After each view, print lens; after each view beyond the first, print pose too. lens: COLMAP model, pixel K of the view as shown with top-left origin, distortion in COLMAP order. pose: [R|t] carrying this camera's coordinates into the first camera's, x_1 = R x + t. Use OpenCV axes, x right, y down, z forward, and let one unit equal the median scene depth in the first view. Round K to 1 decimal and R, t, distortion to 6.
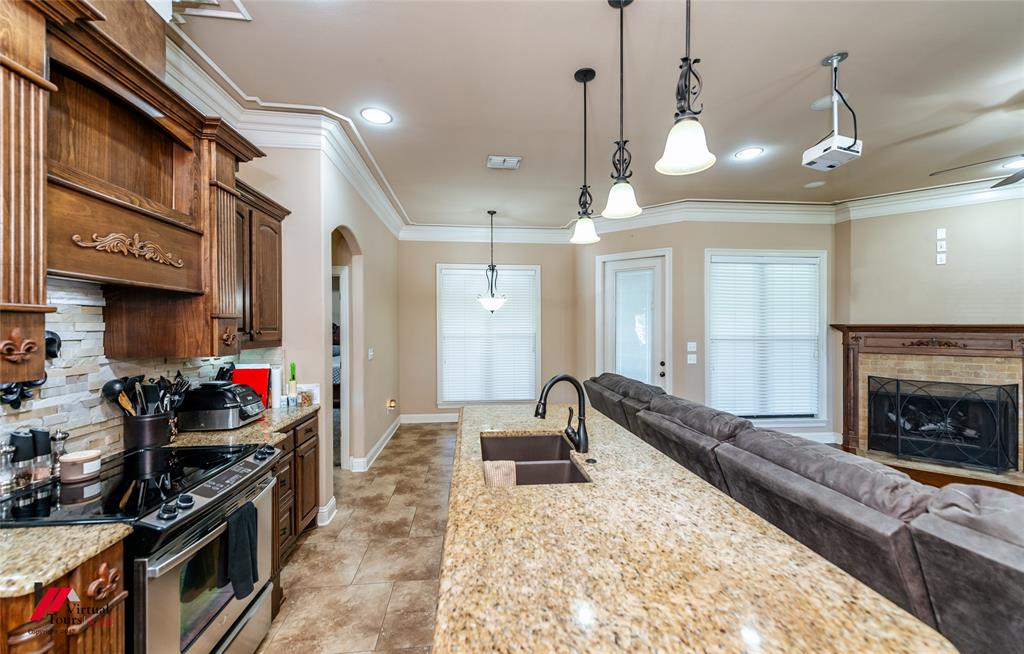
lens RADIAL K [[427.9, 0, 506.3], [0, 427.9, 325.9], [0, 0, 1]] dist [0.017763, -0.002698]
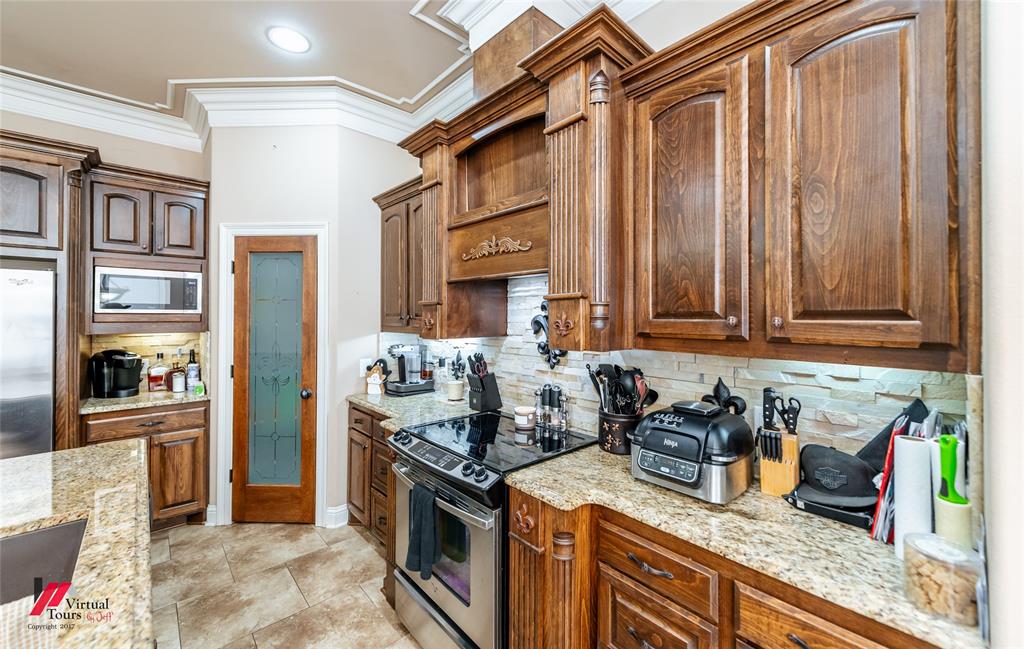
lens RADIAL K [[416.8, 0, 515.7], [0, 416.8, 311.3], [0, 0, 1]] dist [0.009266, -0.002318]
pose [[-0.800635, -0.004694, -0.599134, -0.072423], [0.001489, 0.999951, -0.009824, 0.004699], [0.599150, -0.008758, -0.800589, 0.716817]]
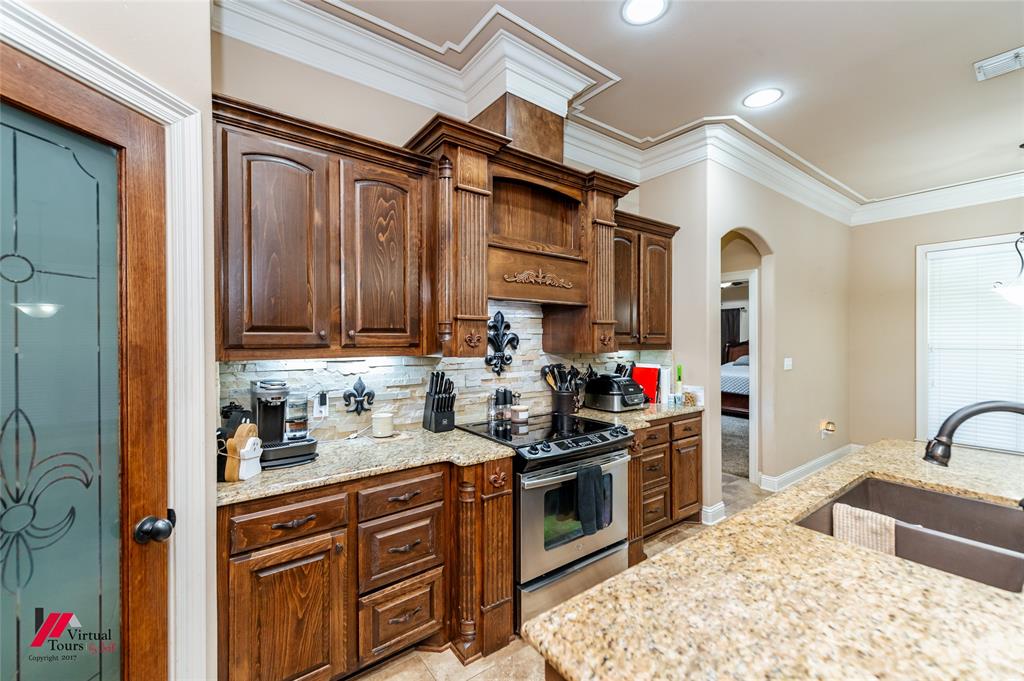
lens RADIAL K [[404.4, 0, 496.6], [0, 404.4, 342.0], [0, 0, 1]] dist [0.012798, -0.000632]
pose [[0.500816, 0.008167, -0.865515, 0.112527], [0.000209, 0.999954, 0.009556, 0.011875], [0.865554, -0.004966, 0.500791, 0.053989]]
